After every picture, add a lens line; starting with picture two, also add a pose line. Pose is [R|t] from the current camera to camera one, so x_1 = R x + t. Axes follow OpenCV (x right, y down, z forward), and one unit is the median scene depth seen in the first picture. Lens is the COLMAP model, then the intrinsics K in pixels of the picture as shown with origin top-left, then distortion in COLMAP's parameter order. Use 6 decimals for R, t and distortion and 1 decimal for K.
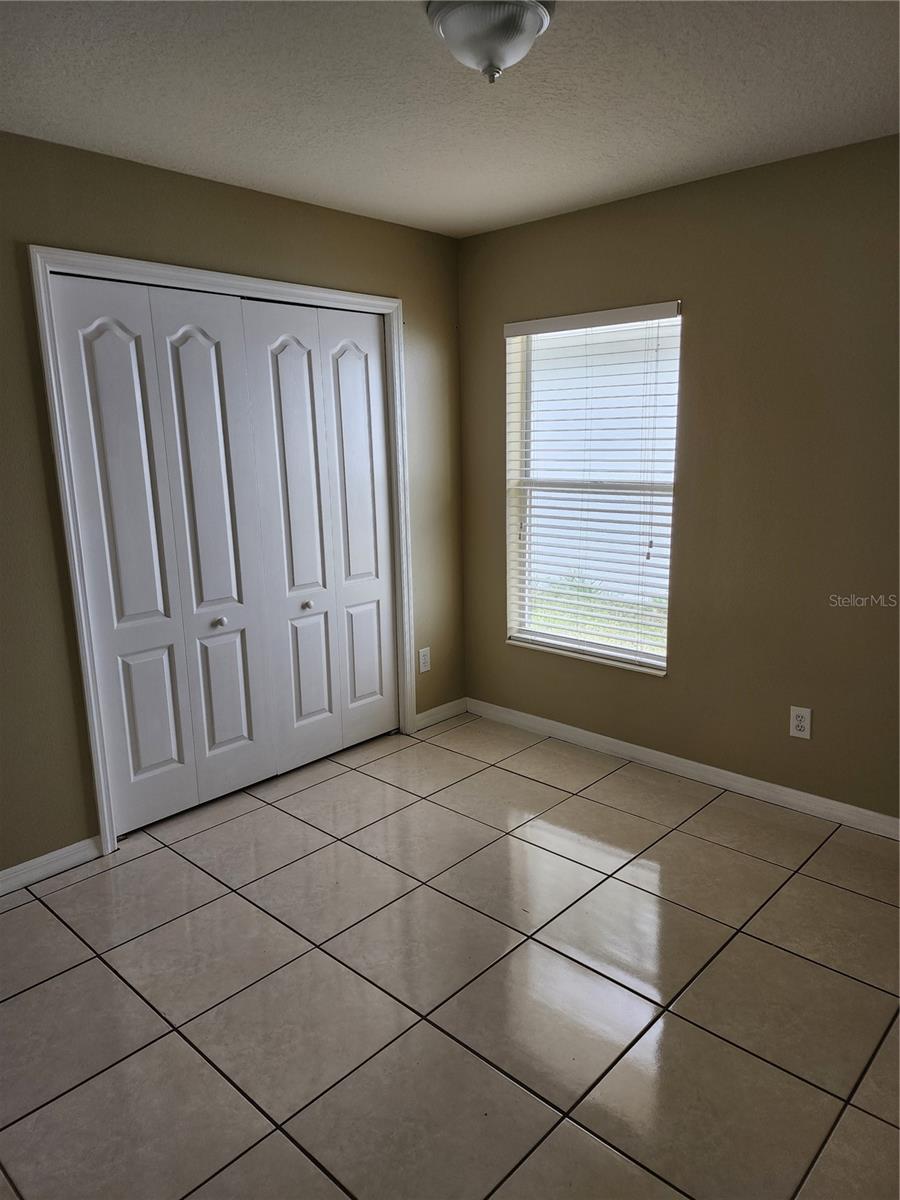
lens RADIAL K [[804.1, 0, 443.2], [0, 804.1, 605.2], [0, 0, 1]] dist [0.089417, -0.084838]
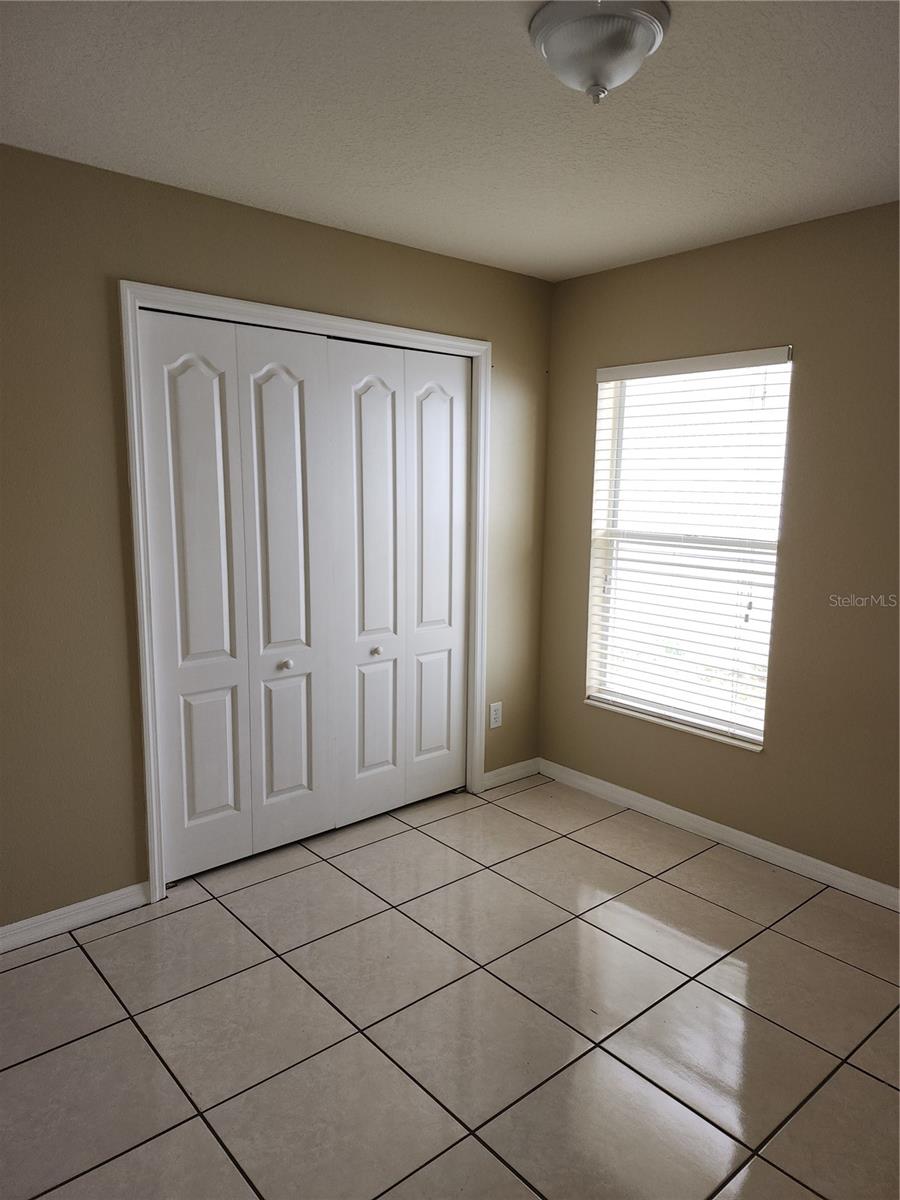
lens RADIAL K [[804.1, 0, 443.2], [0, 804.1, 605.2], [0, 0, 1]] dist [0.089417, -0.084838]
pose [[0.993829, 0.047952, -0.100021, 0.004322], [-0.053353, 0.997219, -0.052041, -0.009807], [0.097247, 0.057057, 0.993623, 0.053812]]
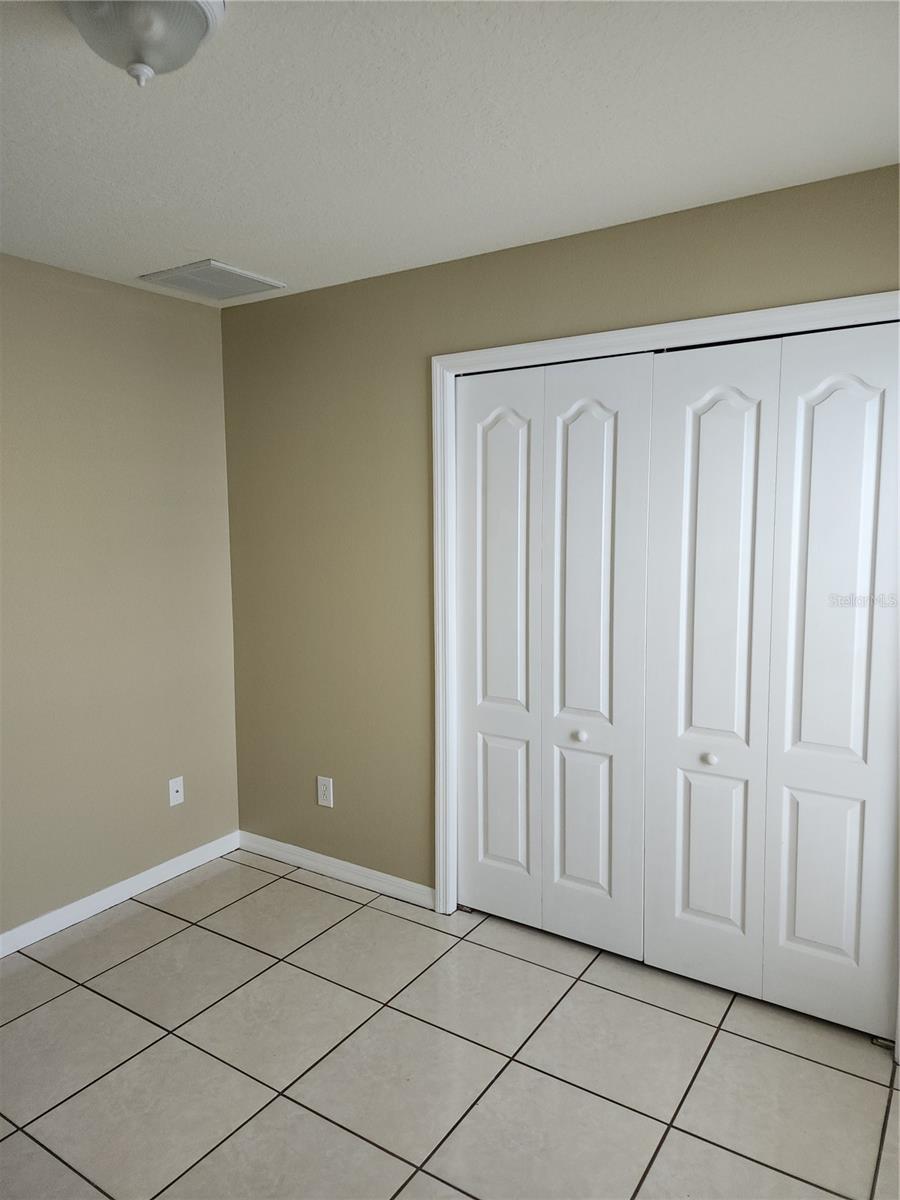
lens RADIAL K [[804.1, 0, 443.2], [0, 804.1, 605.2], [0, 0, 1]] dist [0.089417, -0.084838]
pose [[0.167043, 0.131932, -0.977083, 0.500399], [-0.204233, 0.974142, 0.096619, -0.162259], [0.964565, 0.183413, 0.189669, 0.659626]]
